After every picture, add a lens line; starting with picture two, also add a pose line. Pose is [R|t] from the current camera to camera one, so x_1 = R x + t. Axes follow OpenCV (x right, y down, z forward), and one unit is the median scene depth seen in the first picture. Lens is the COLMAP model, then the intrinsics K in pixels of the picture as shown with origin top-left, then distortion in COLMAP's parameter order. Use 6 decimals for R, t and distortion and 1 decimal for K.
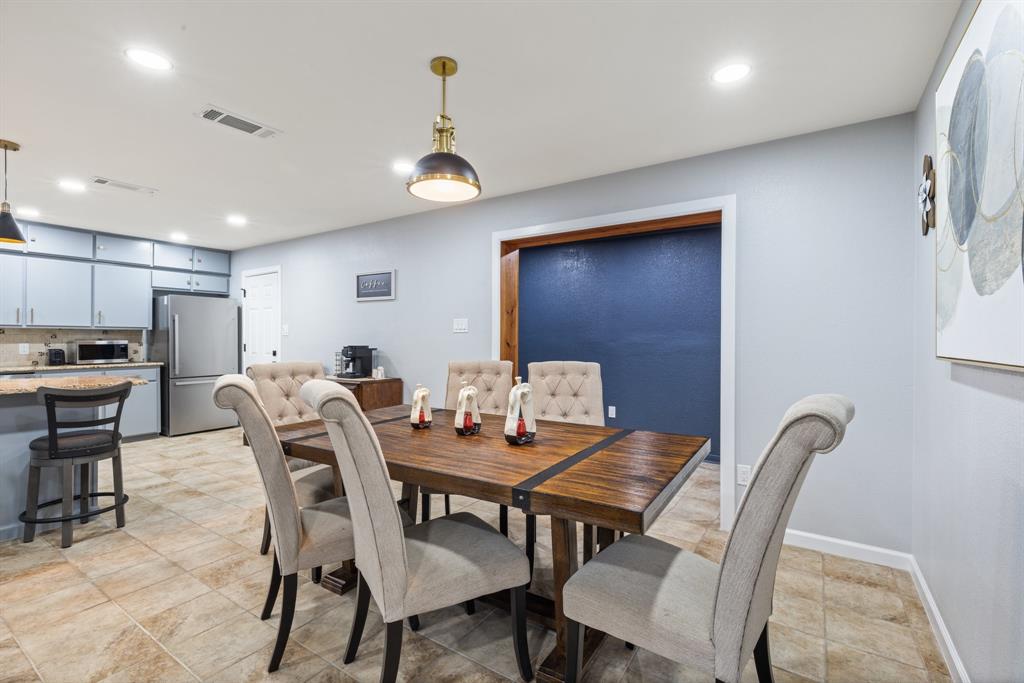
lens RADIAL K [[461.4, 0, 512.7], [0, 461.4, 340.3], [0, 0, 1]] dist [0.005386, 0.000142]
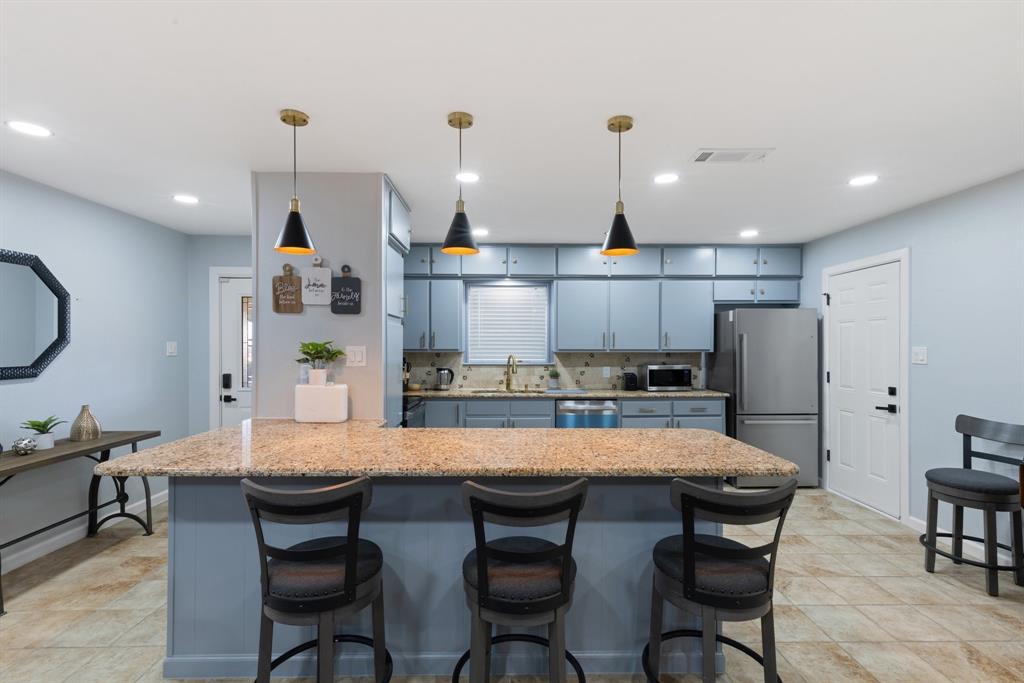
lens RADIAL K [[461.4, 0, 507.9], [0, 461.4, 344.8], [0, 0, 1]] dist [0.005386, 0.000142]
pose [[0.561279, -0.002175, -0.827624, -0.305633], [-0.002270, 0.999989, -0.004168, -0.032696], [0.827624, 0.004218, 0.561267, 0.230579]]
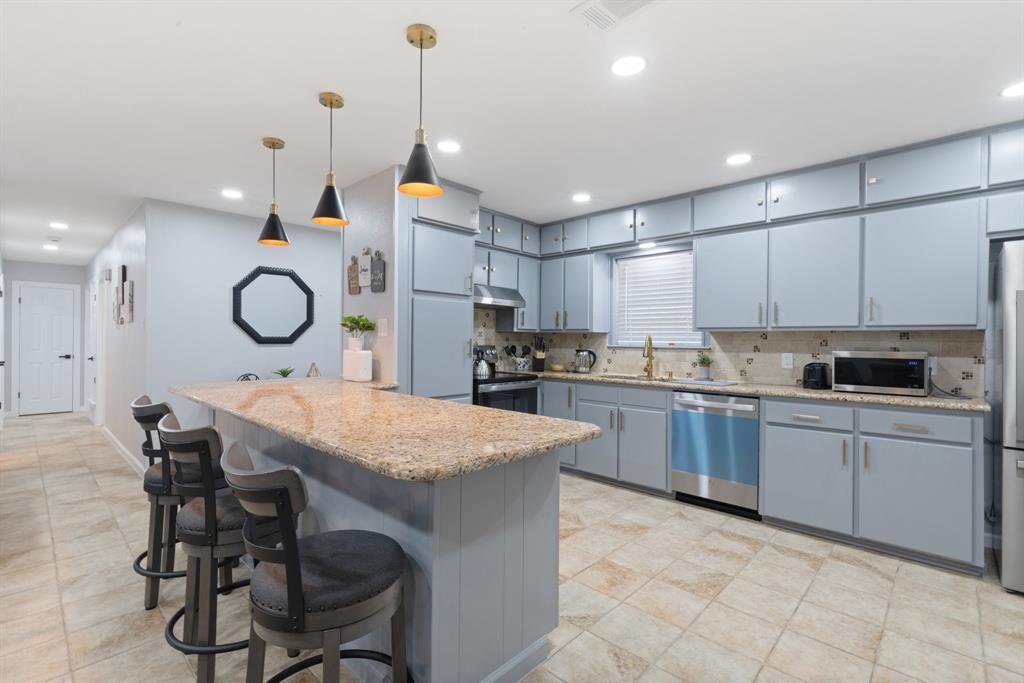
lens RADIAL K [[461.4, 0, 513.3], [0, 461.4, 338.7], [0, 0, 1]] dist [0.005386, 0.000142]
pose [[-0.170971, -0.004278, -0.985267, -0.262725], [-0.010413, 0.999943, -0.002535, -0.007966], [0.985221, 0.009826, -0.171006, 0.639662]]
